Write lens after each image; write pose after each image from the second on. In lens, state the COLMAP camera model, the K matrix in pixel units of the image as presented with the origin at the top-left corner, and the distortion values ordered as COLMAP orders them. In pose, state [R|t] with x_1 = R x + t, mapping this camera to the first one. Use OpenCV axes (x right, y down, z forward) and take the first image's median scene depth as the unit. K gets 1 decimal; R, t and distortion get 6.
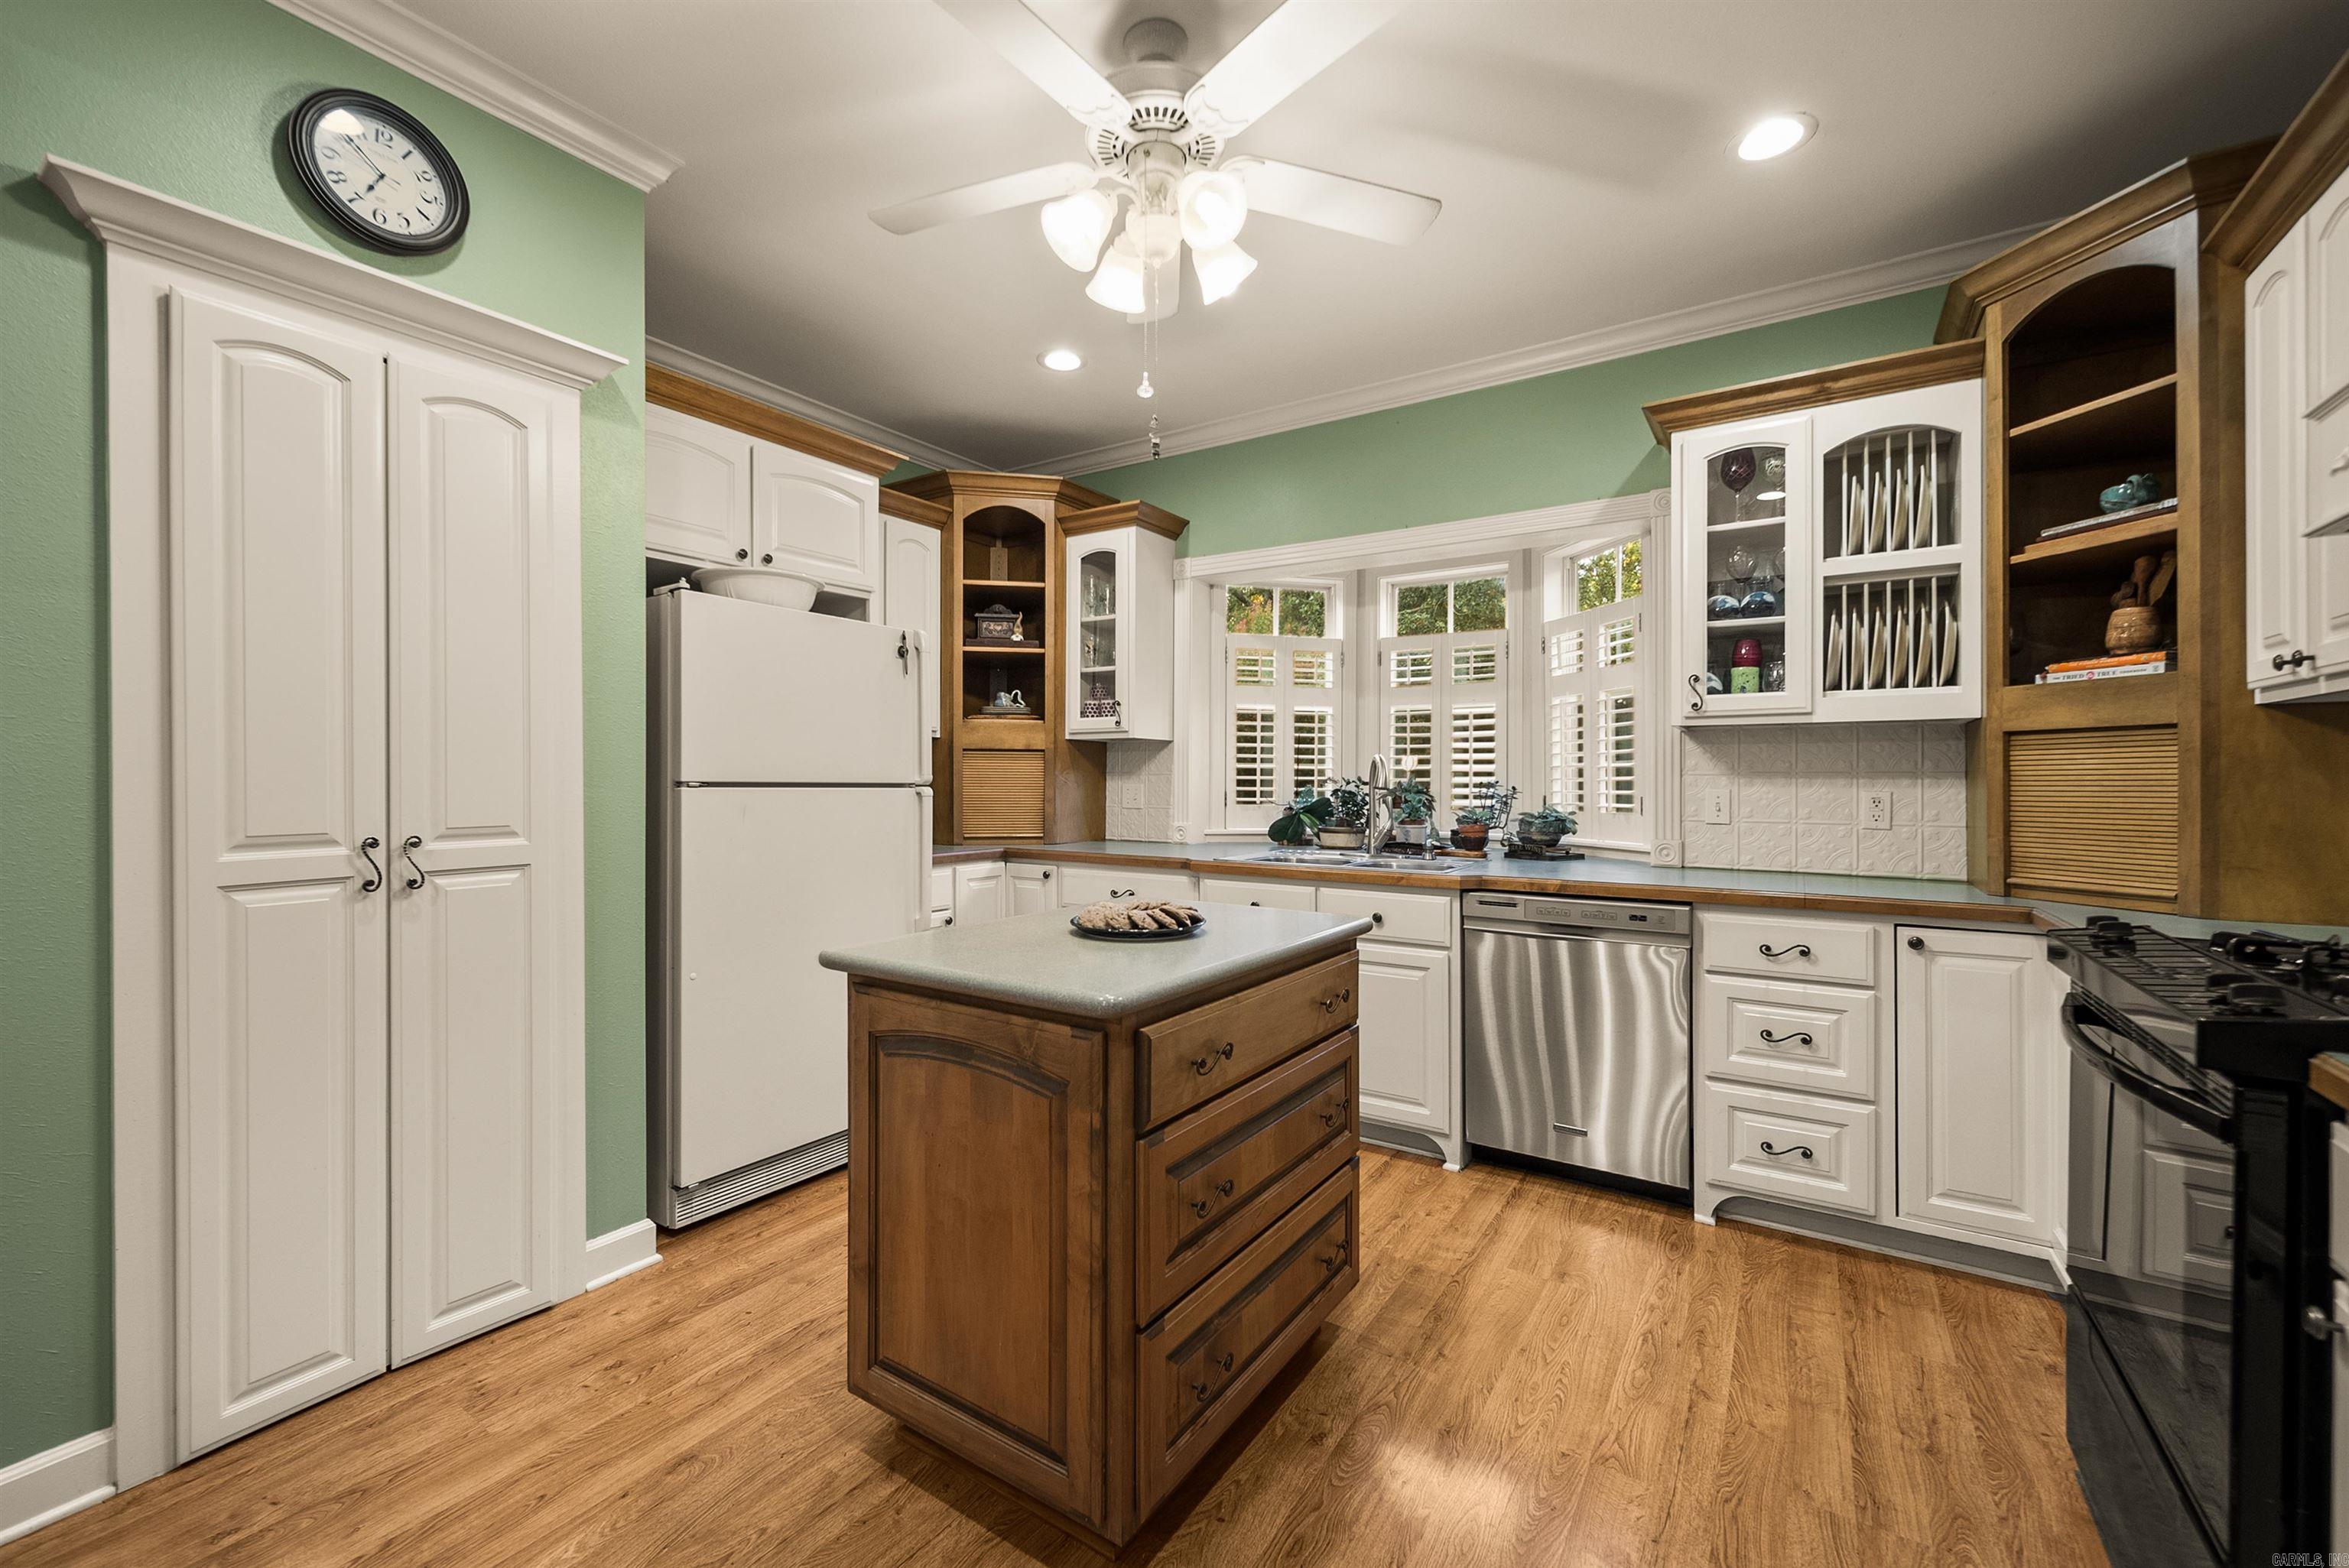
lens RADIAL K [[953.0, 0, 1167.9], [0, 953.0, 780.2], [0, 0, 1]] dist [0.004173, 0.000315]
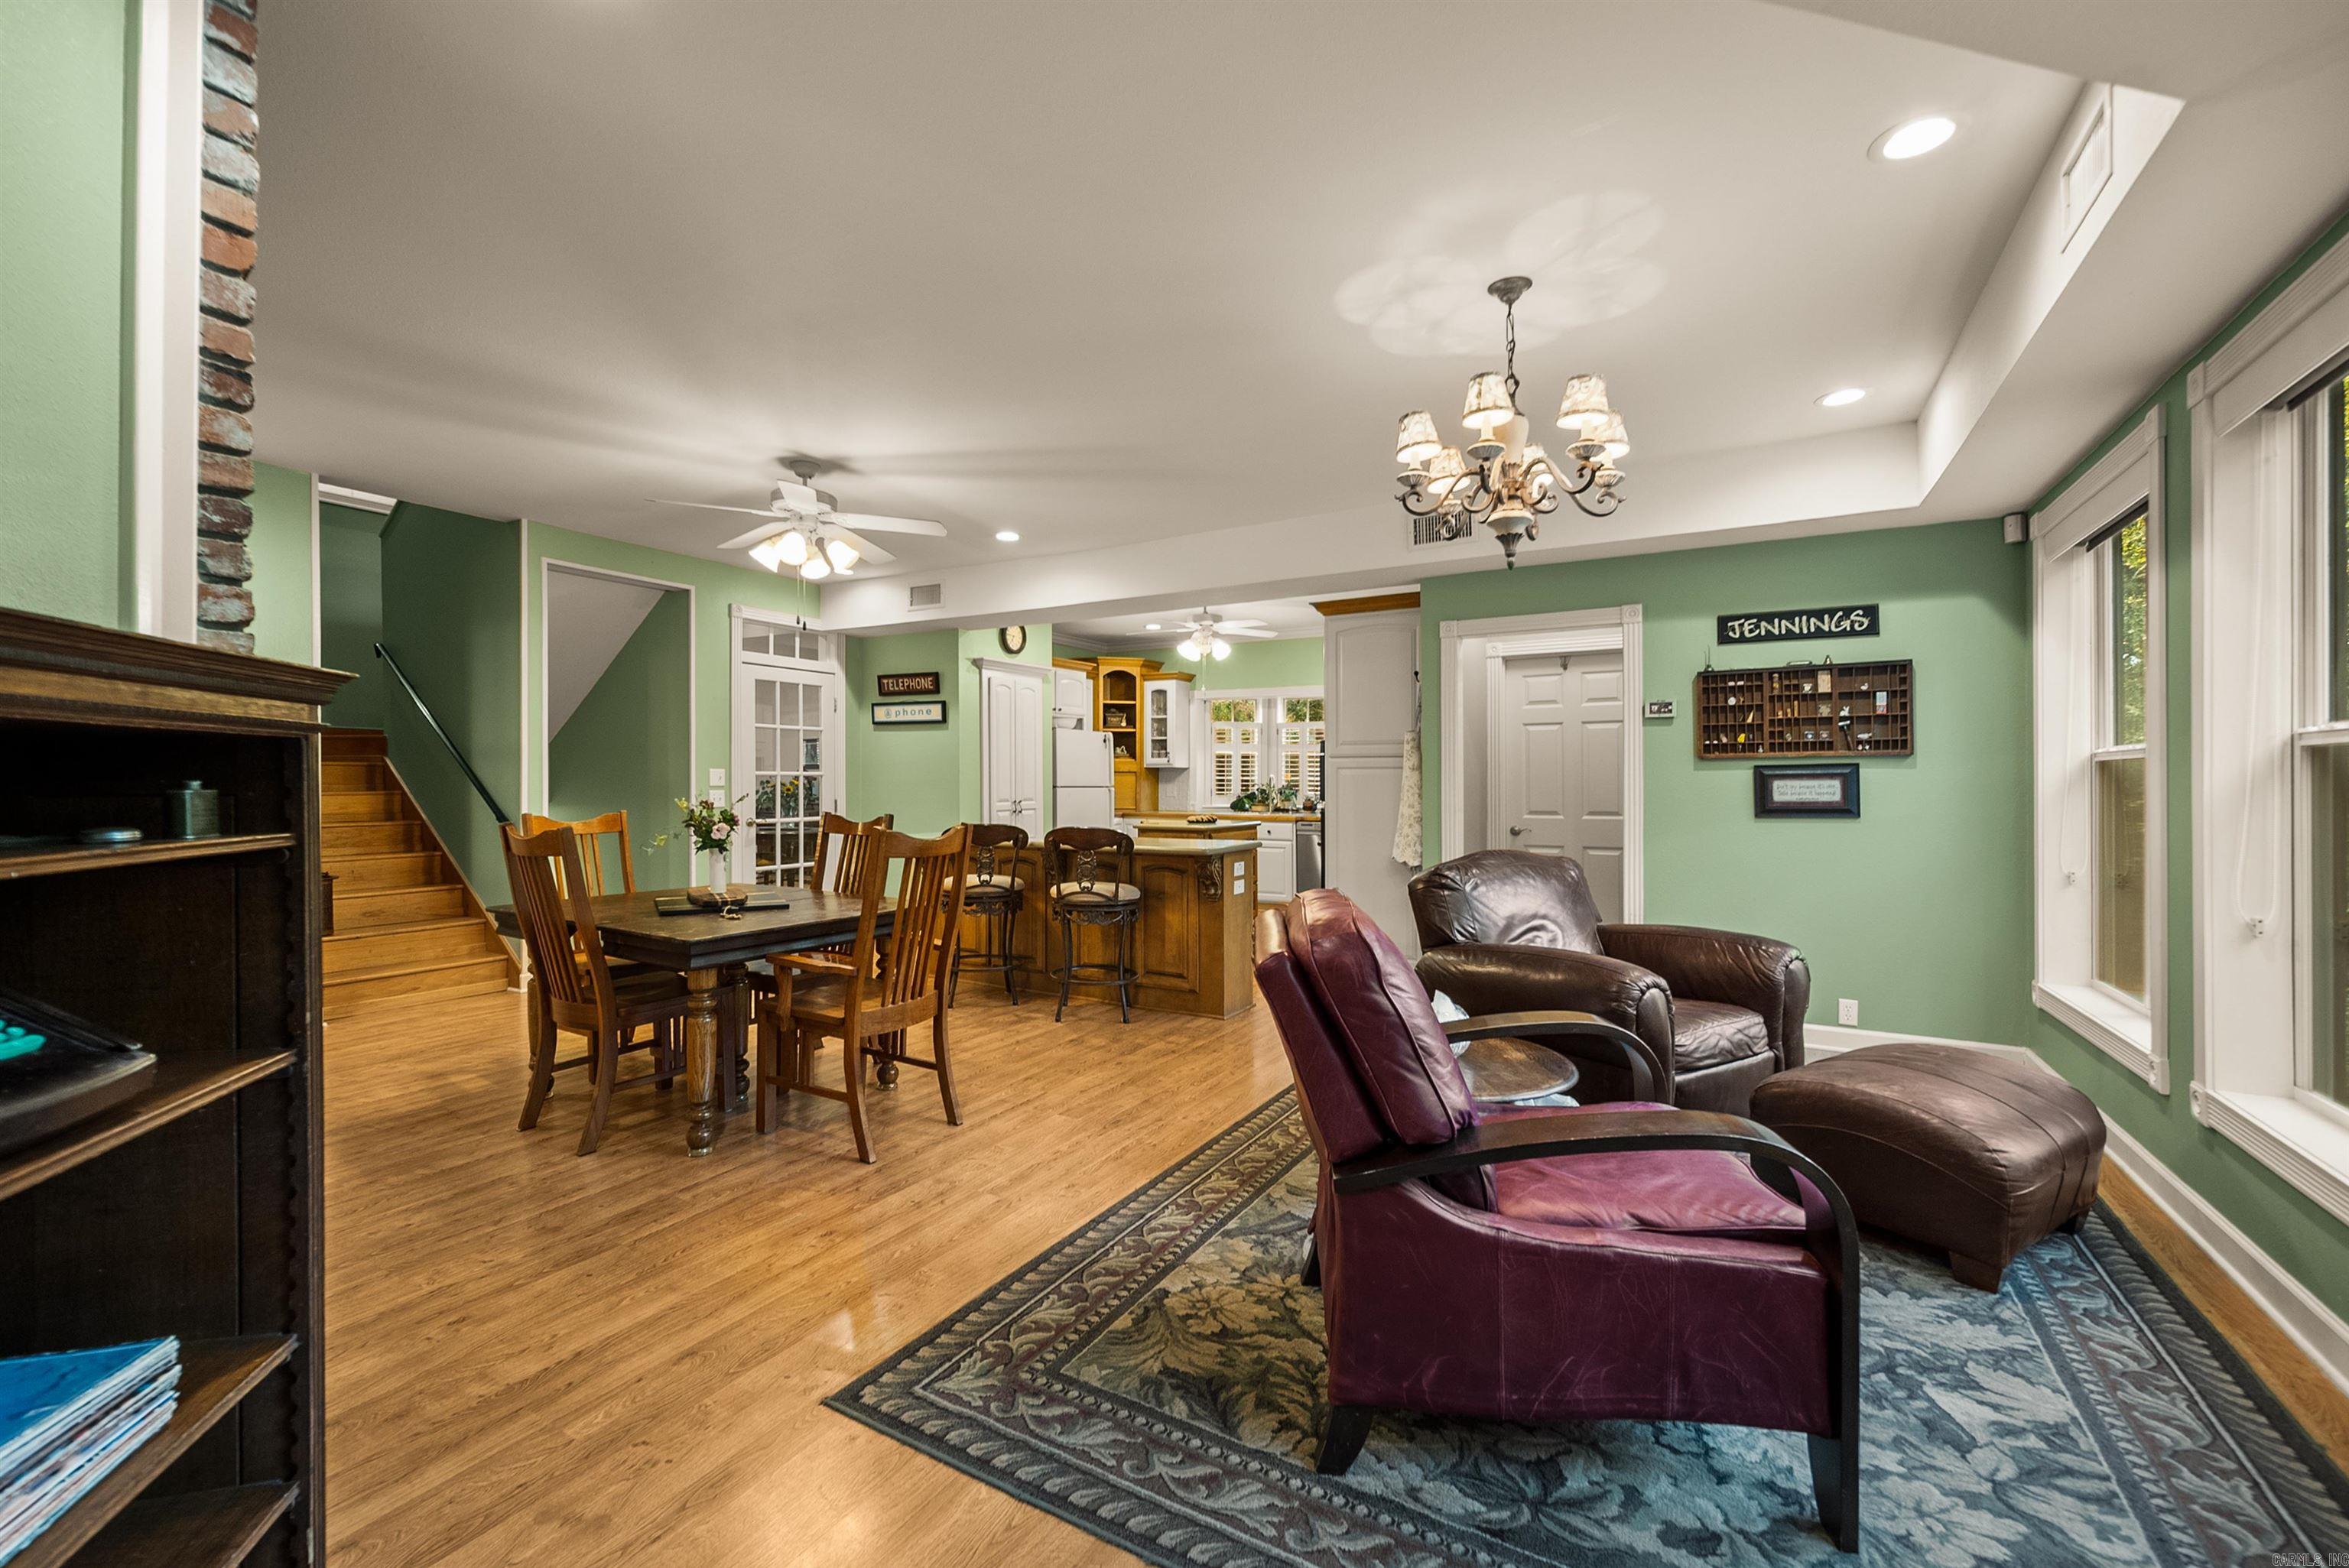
lens RADIAL K [[953.0, 0, 1177.7], [0, 953.0, 783.1], [0, 0, 1]] dist [0.004173, 0.000315]
pose [[0.998494, -0.000924, 0.054852, -0.217331], [0.001148, 0.999991, -0.004058, 0.008804], [-0.054848, 0.004115, 0.998486, -1.916461]]
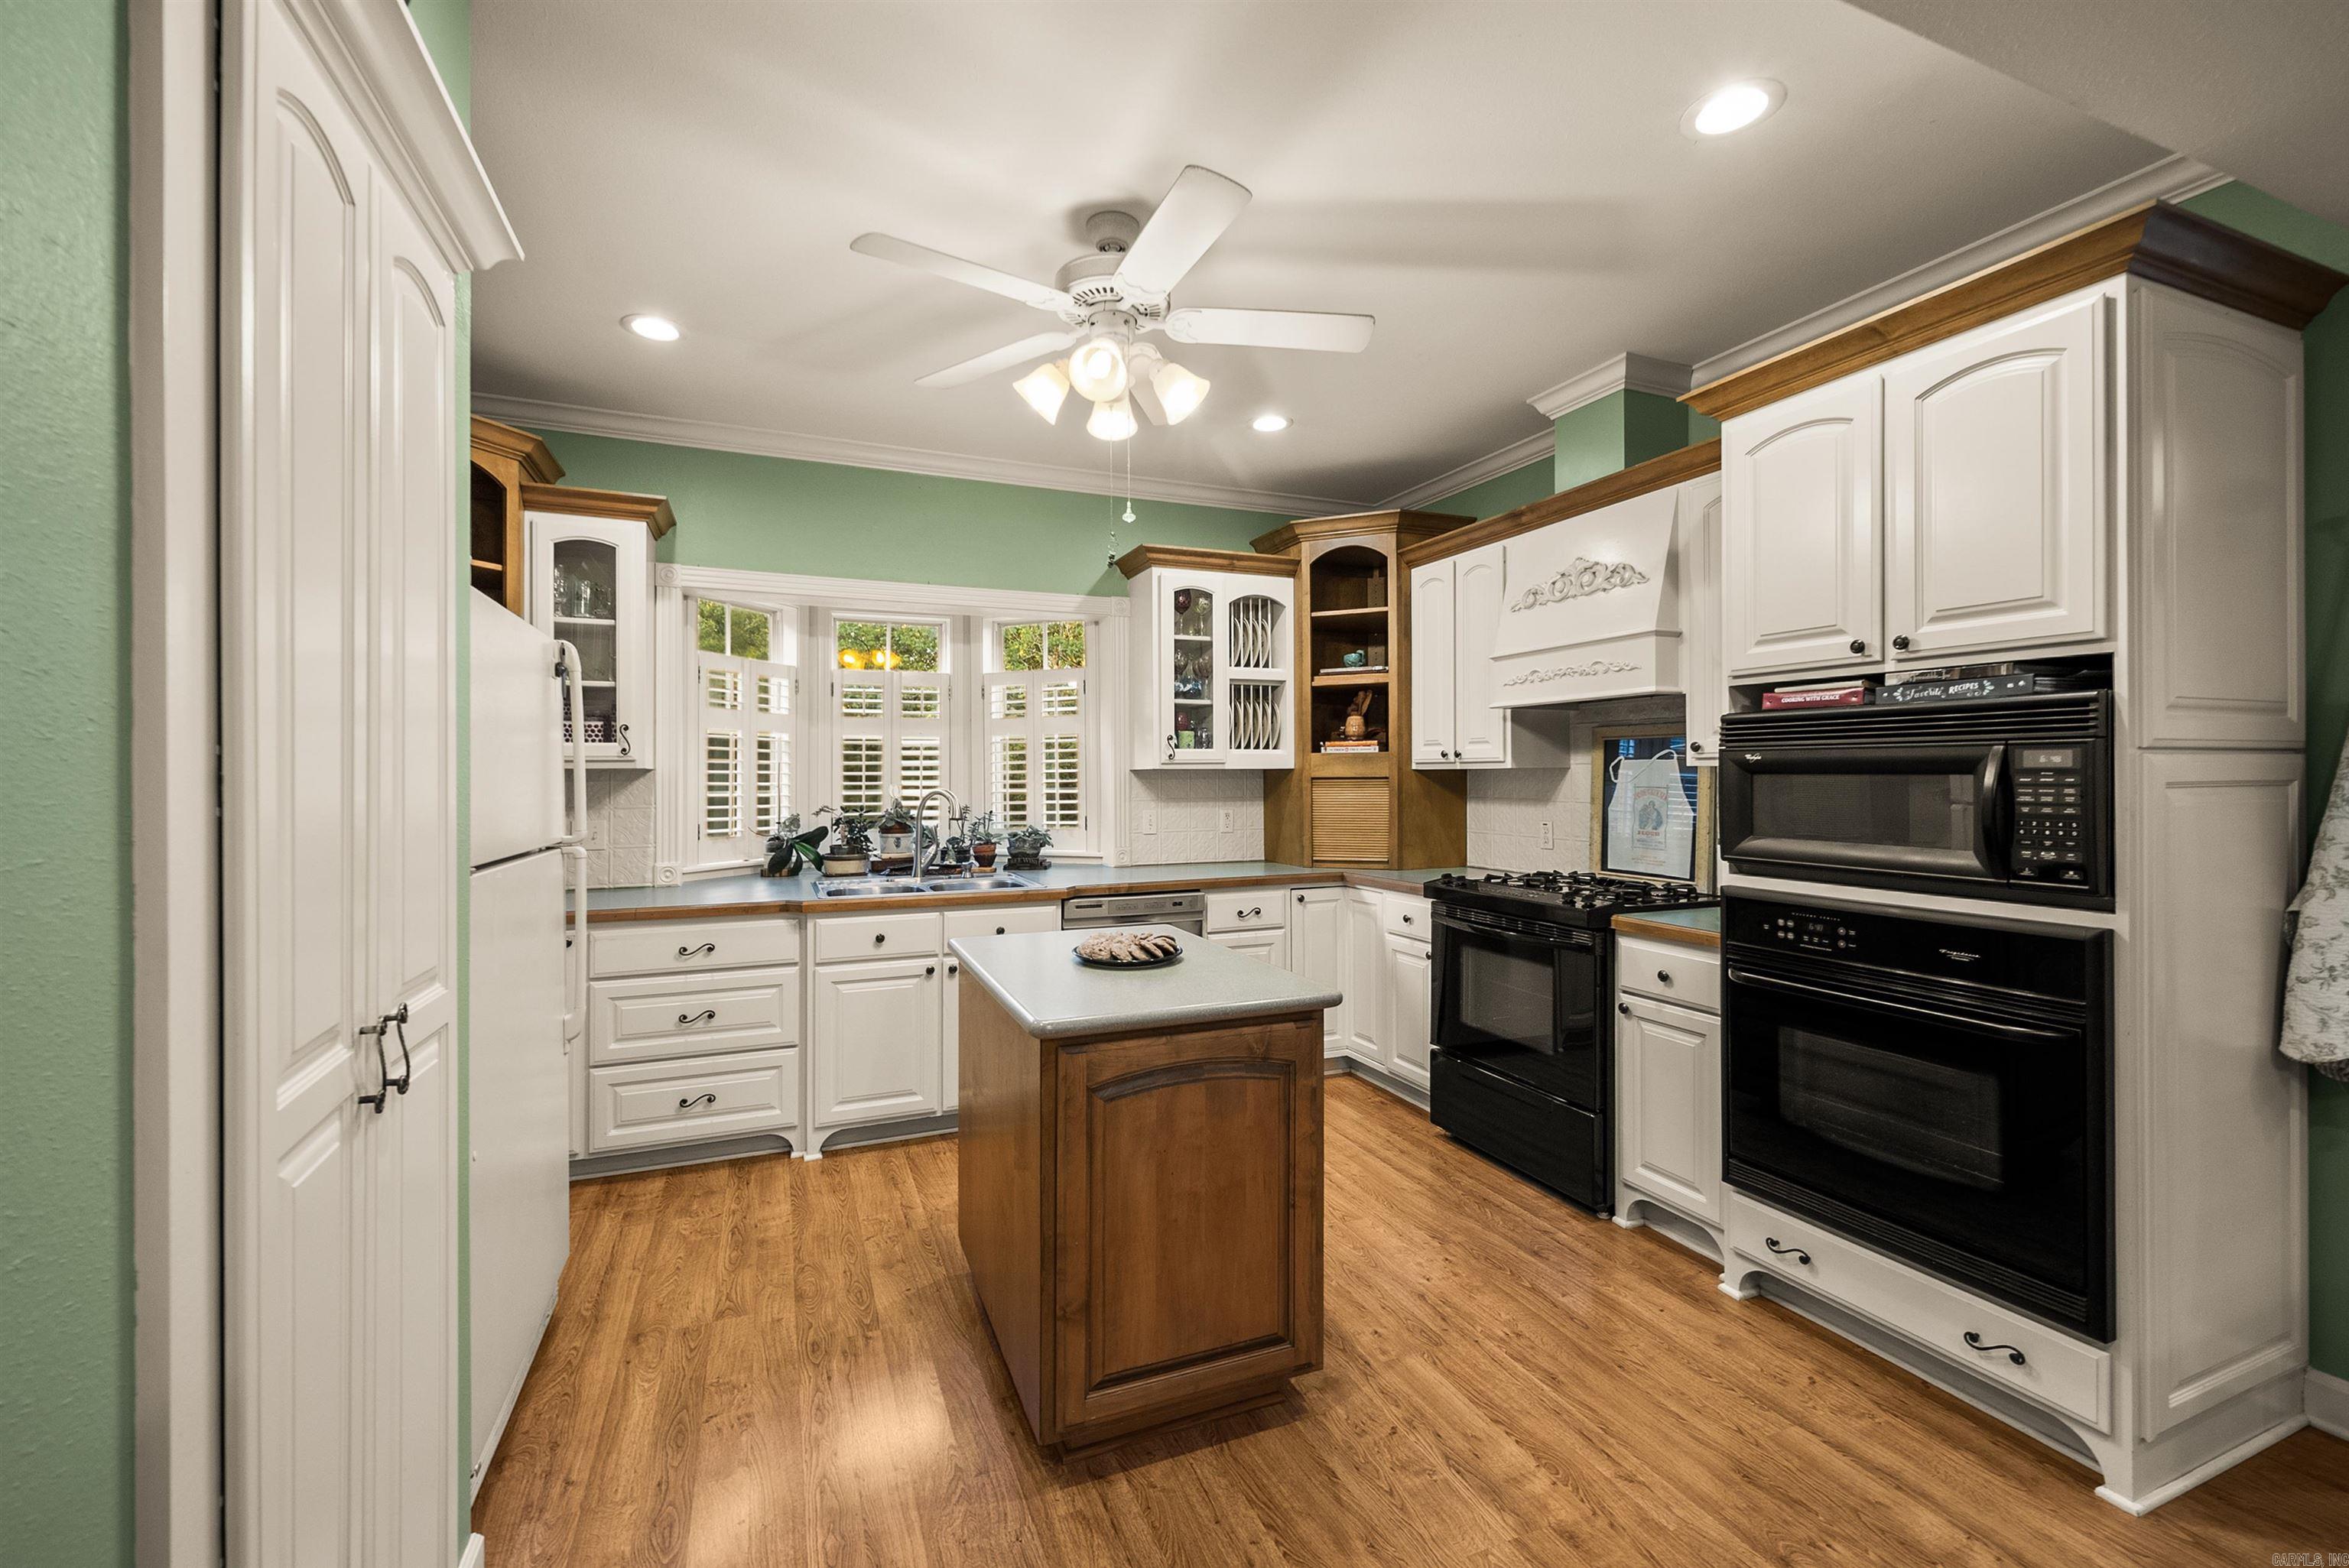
lens RADIAL K [[953.0, 0, 1159.9], [0, 953.0, 776.1], [0, 0, 1]] dist [0.004173, 0.000315]
pose [[0.557466, -0.006649, 0.830173, -0.651325], [0.006564, 0.999972, 0.003602, -0.050462], [-0.830174, 0.003441, 0.557494, 0.184897]]
